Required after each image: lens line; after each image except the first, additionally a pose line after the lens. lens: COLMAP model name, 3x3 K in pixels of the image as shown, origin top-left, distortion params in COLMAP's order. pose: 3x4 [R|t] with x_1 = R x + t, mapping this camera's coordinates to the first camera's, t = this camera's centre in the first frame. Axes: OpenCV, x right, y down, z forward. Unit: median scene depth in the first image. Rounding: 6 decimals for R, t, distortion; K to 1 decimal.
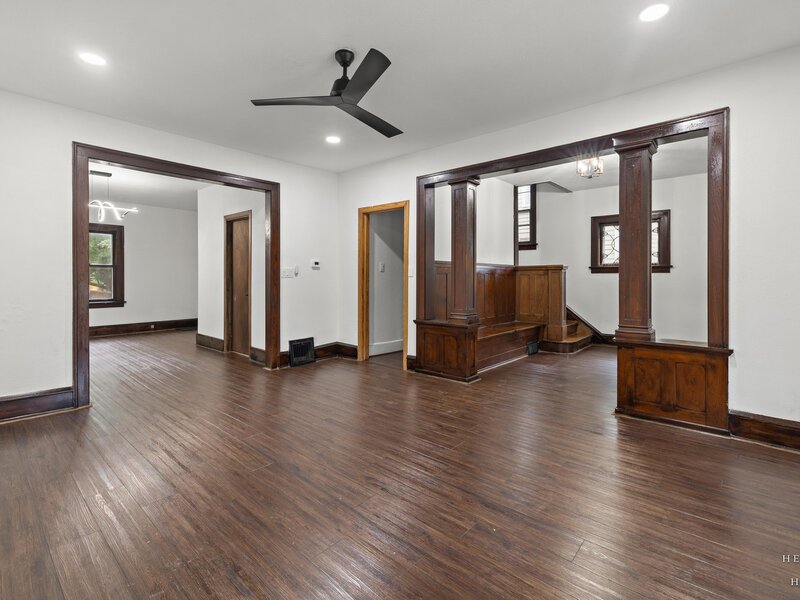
lens RADIAL K [[382.5, 0, 405.9], [0, 382.5, 283.2], [0, 0, 1]] dist [0.000091, 0.000638]
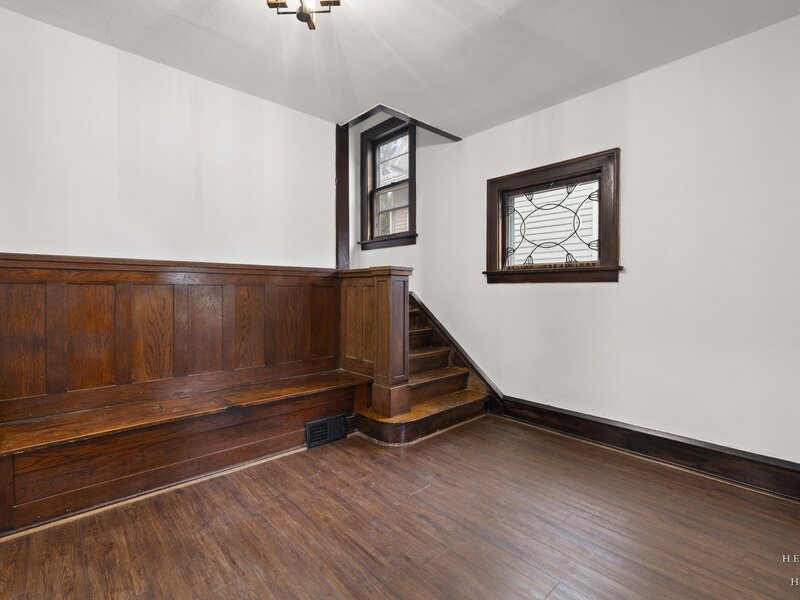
lens RADIAL K [[382.5, 0, 403.3], [0, 382.5, 297.4], [0, 0, 1]] dist [0.000091, 0.000638]
pose [[0.994361, -0.000135, -0.106043, 0.429369], [0.001280, 0.999942, 0.010734, -0.011972], [0.106036, -0.010809, 0.994304, 0.449324]]
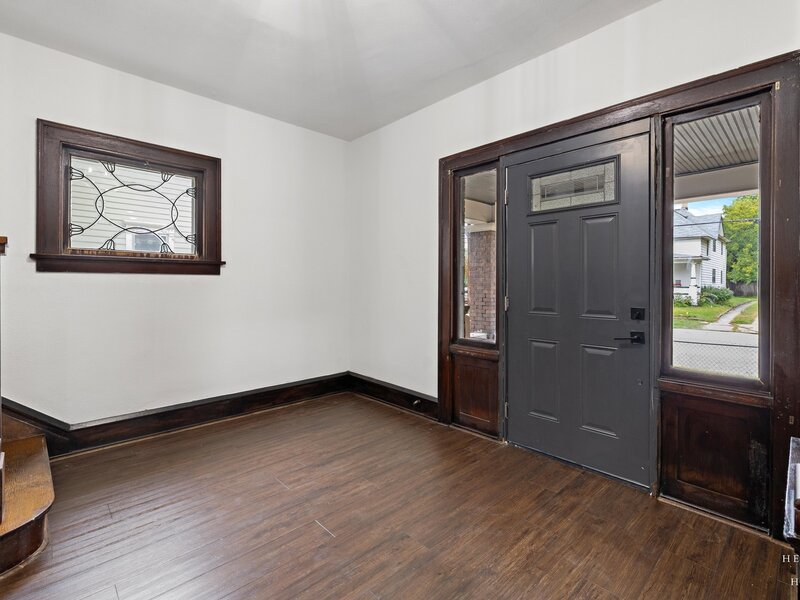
lens RADIAL K [[382.5, 0, 402.8], [0, 382.5, 291.9], [0, 0, 1]] dist [0.000091, 0.000638]
pose [[0.092091, -0.039408, 0.994970, 0.150215], [-0.002352, 0.999205, 0.039793, -0.022699], [-0.995748, -0.006004, 0.091925, 0.623581]]
